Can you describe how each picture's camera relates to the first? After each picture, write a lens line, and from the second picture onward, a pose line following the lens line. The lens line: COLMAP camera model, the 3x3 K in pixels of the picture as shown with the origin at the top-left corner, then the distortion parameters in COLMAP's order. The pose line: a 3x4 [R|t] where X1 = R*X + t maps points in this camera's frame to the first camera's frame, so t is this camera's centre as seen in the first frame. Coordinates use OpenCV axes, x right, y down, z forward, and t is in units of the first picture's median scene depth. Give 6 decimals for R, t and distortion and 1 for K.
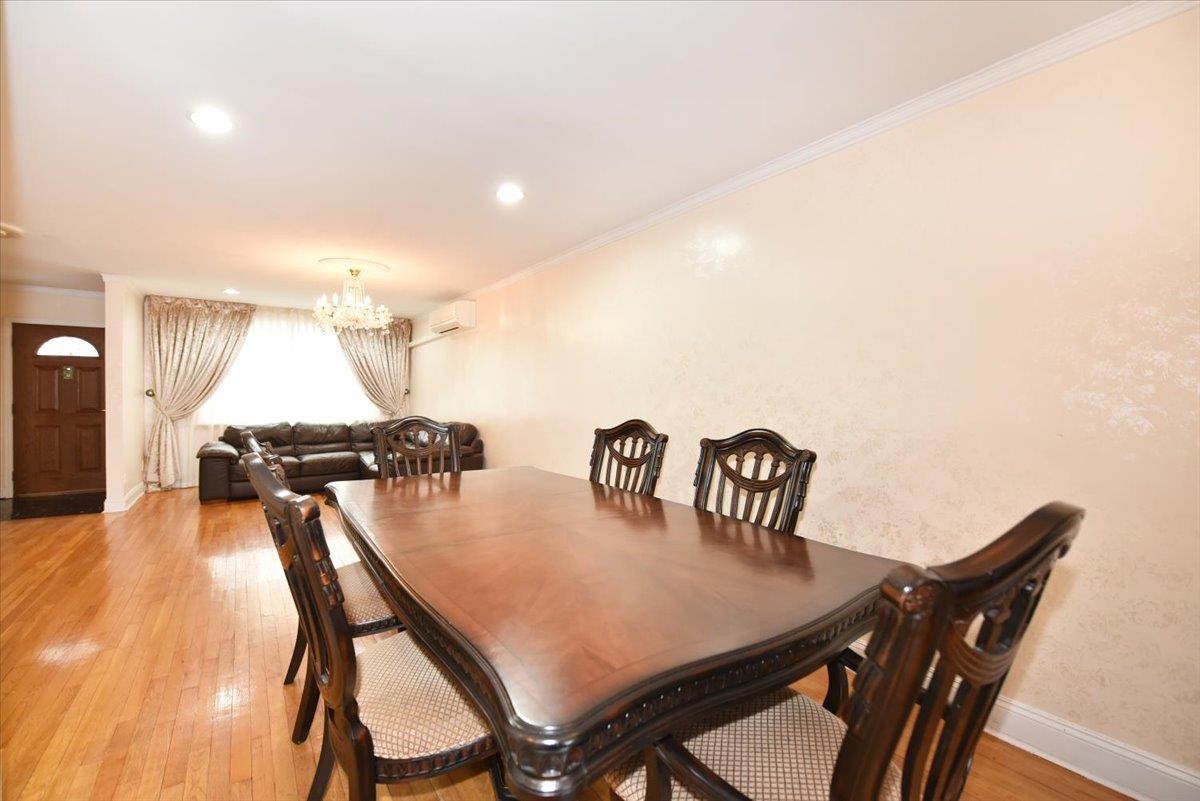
lens RADIAL K [[485.8, 0, 593.6], [0, 485.8, 397.2], [0, 0, 1]] dist [-0.001443, -0.000055]
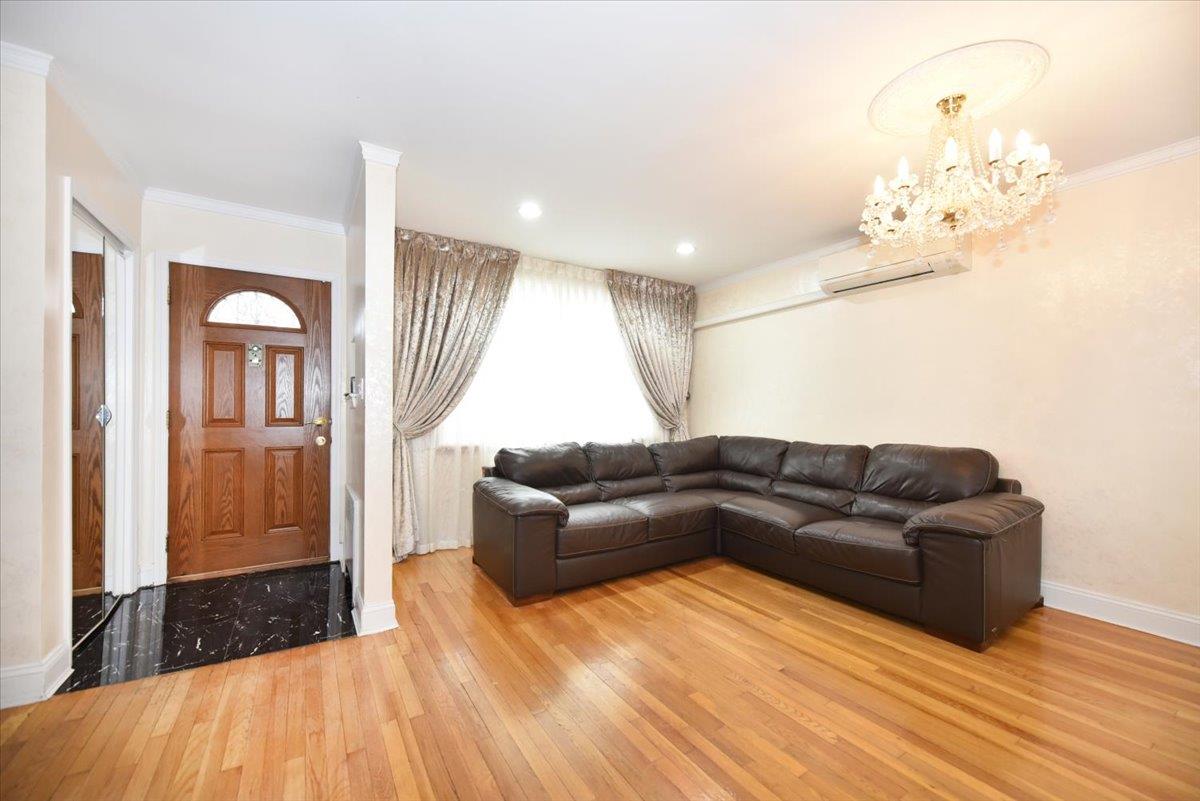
lens RADIAL K [[479.2, 0, 605.9], [0, 479.2, 404.2], [0, 0, 1]] dist [-0.000818, -0.000115]
pose [[0.998481, 0.001109, -0.055092, -0.589749], [-0.001953, 0.999882, -0.015264, 0.013395], [0.055068, 0.015348, 0.998365, 0.427262]]
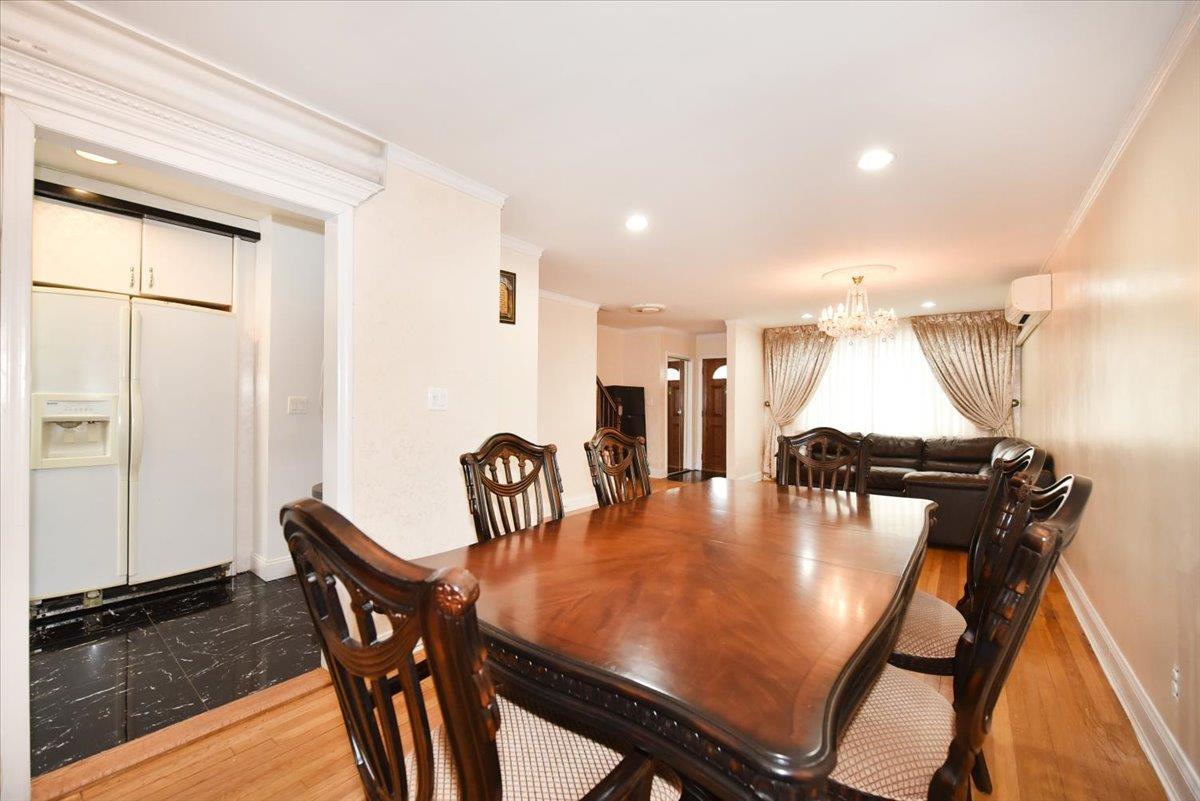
lens RADIAL K [[514.6, 0, 600.9], [0, 514.6, 397.9], [0, 0, 1]] dist [-0.000031, -0.000011]
pose [[0.306166, -0.010431, -0.951921, 0.250421], [-0.012347, 0.999812, -0.014927, 0.001384], [0.951898, 0.016324, 0.305980, 0.151661]]
